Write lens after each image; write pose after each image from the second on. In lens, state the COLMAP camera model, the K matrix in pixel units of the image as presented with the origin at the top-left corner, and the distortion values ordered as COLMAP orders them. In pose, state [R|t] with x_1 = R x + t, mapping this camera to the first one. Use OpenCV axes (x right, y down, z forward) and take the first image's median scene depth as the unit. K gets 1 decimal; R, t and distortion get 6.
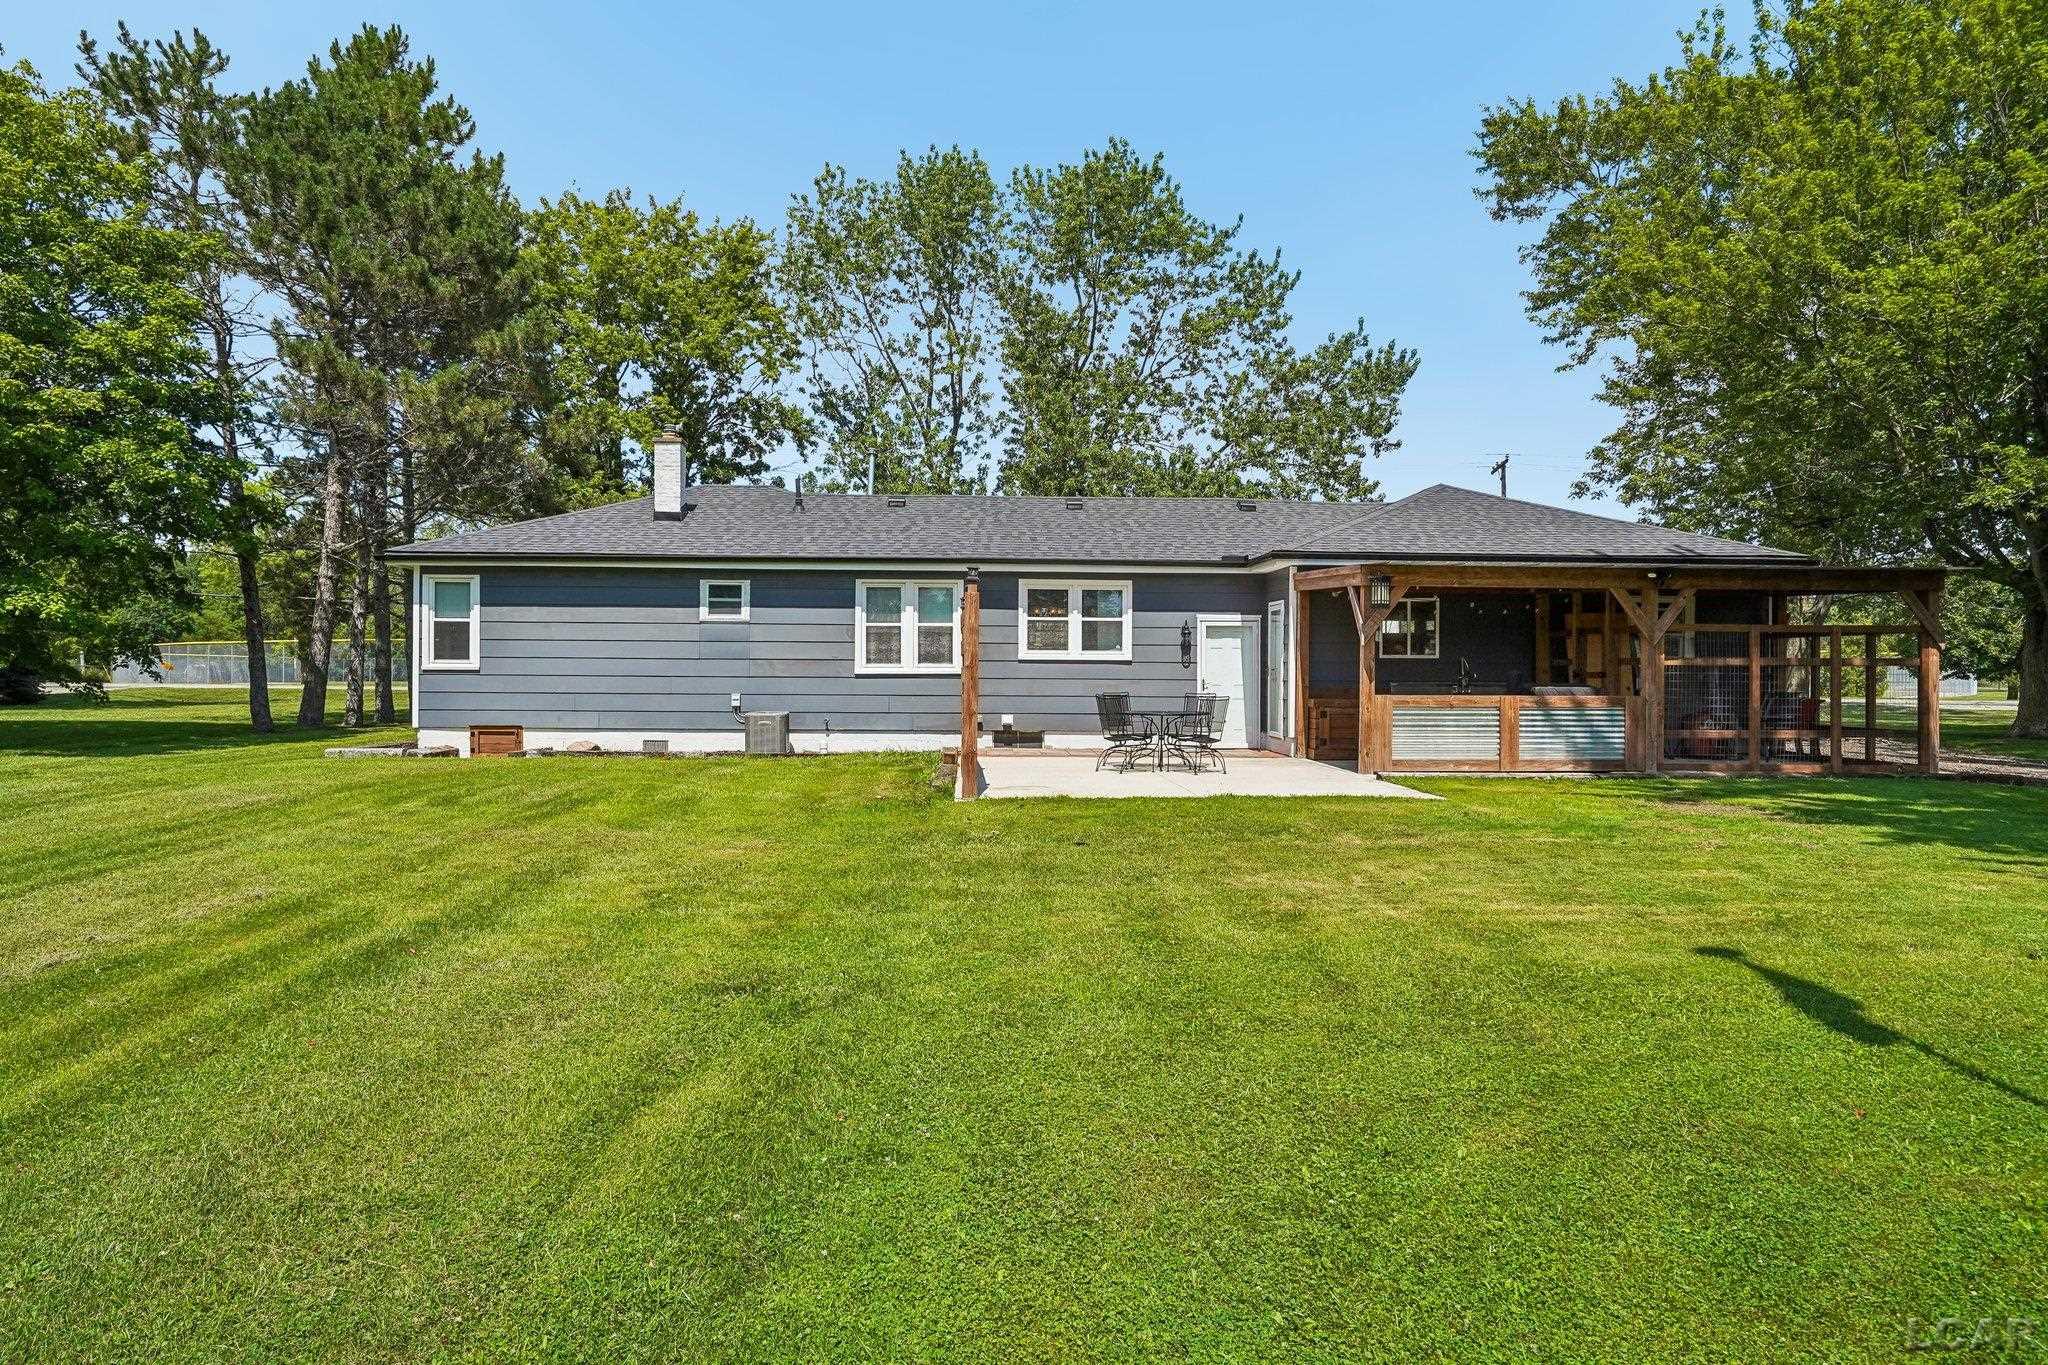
lens RADIAL K [[1214.1, 0, 1021.0], [0, 1214.1, 683.6], [0, 0, 1]] dist [-0.013266, 0.000320]
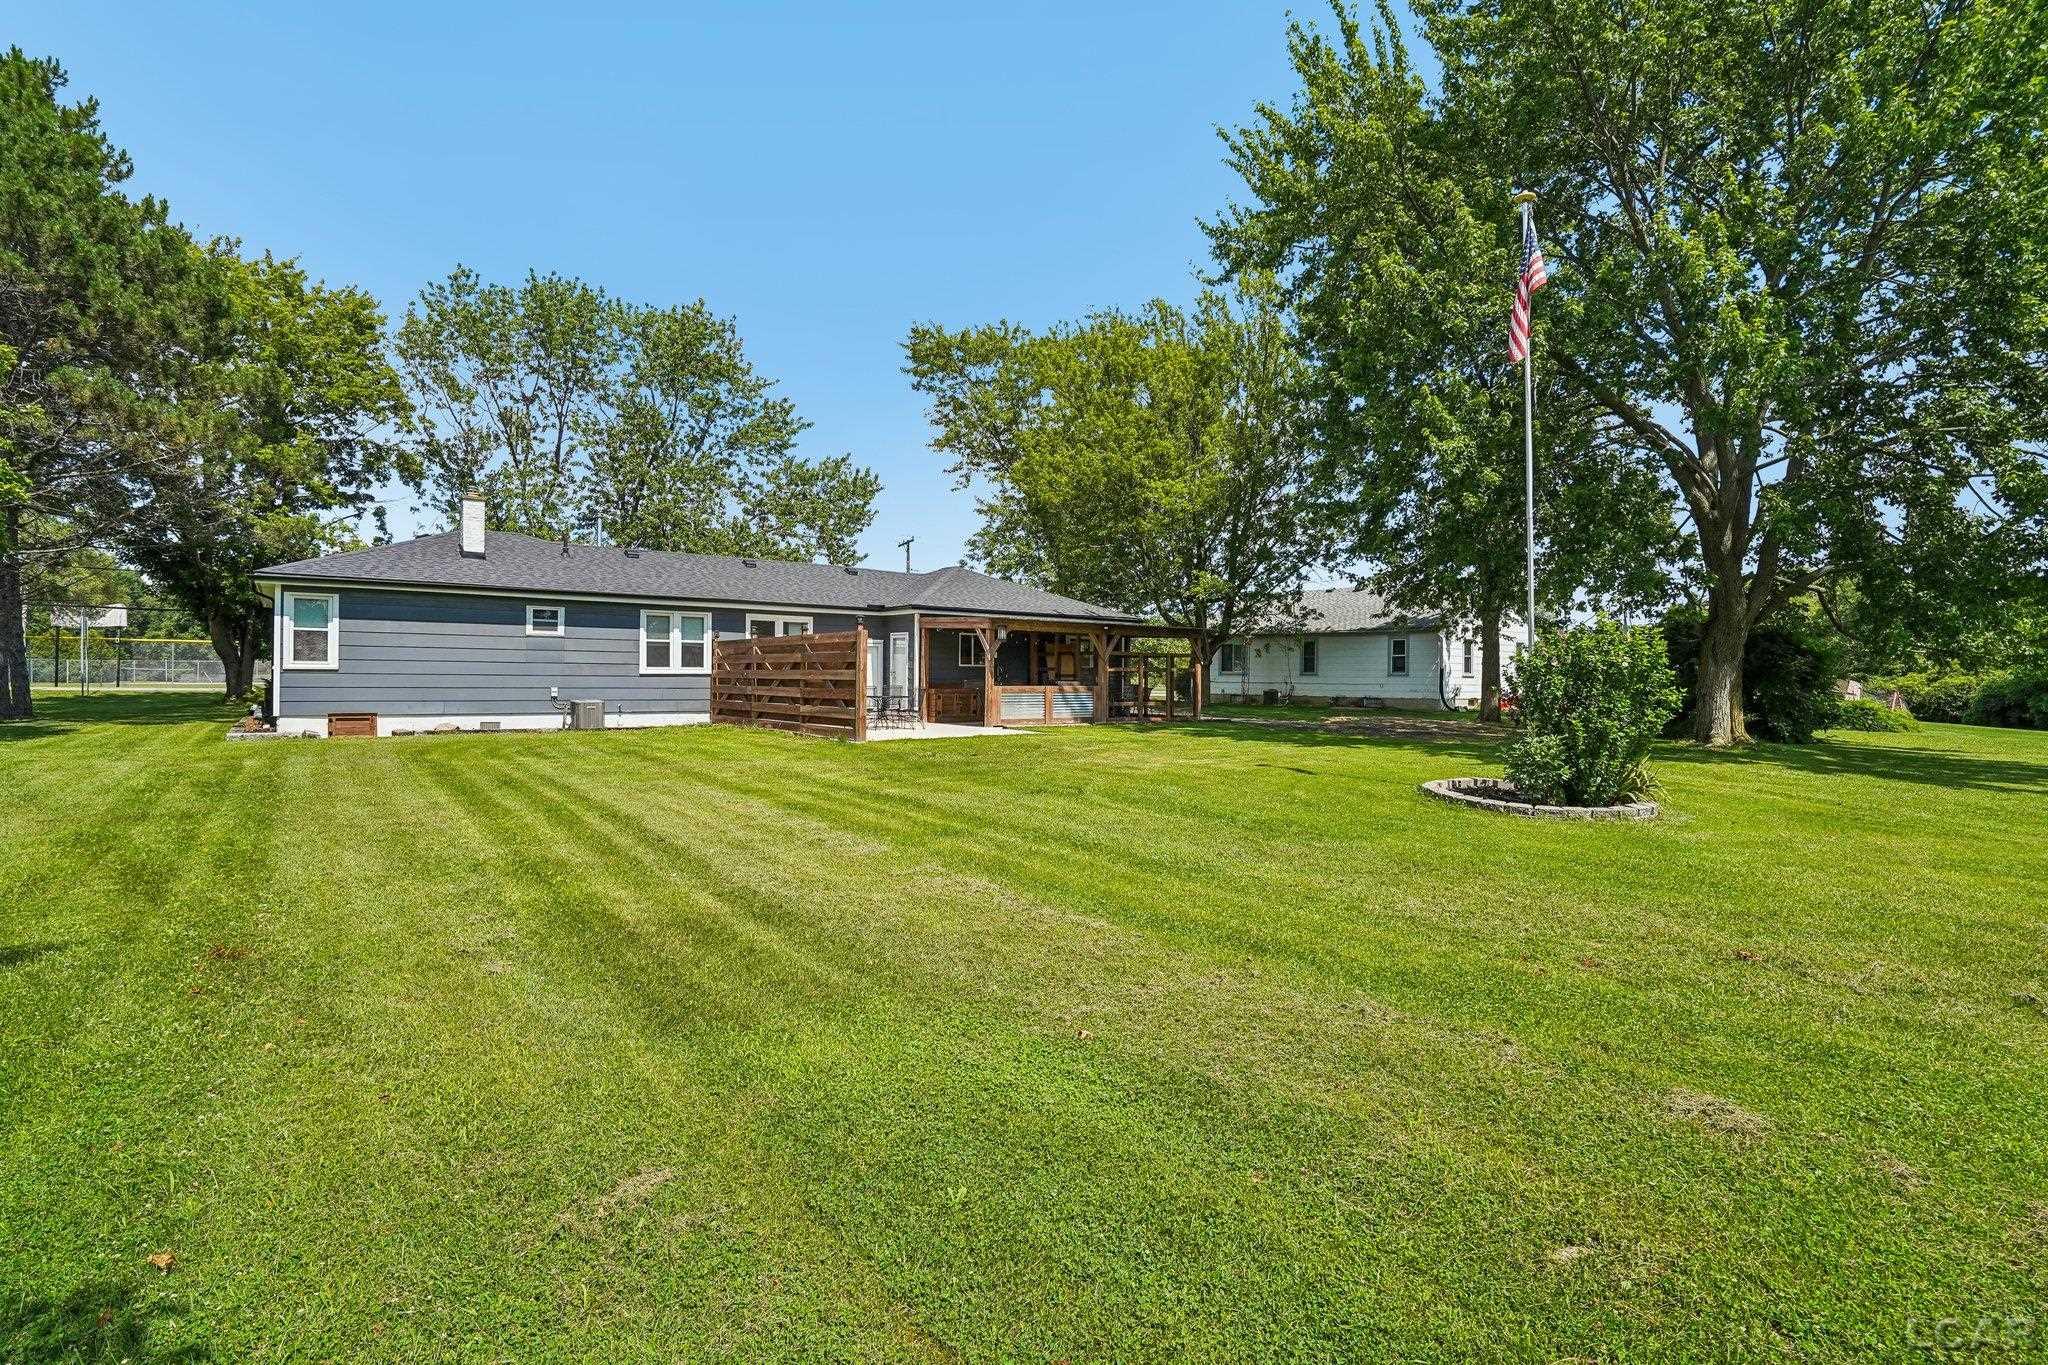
lens RADIAL K [[941.3, 0, 1026.5], [0, 941.3, 683.3], [0, 0, 1]] dist [-0.044160, 0.013278]
pose [[0.819830, -0.001516, 0.572605, -0.398213], [0.001763, 0.999998, 0.000123, 0.004304], [-0.572605, 0.000909, 0.819831, -0.196234]]
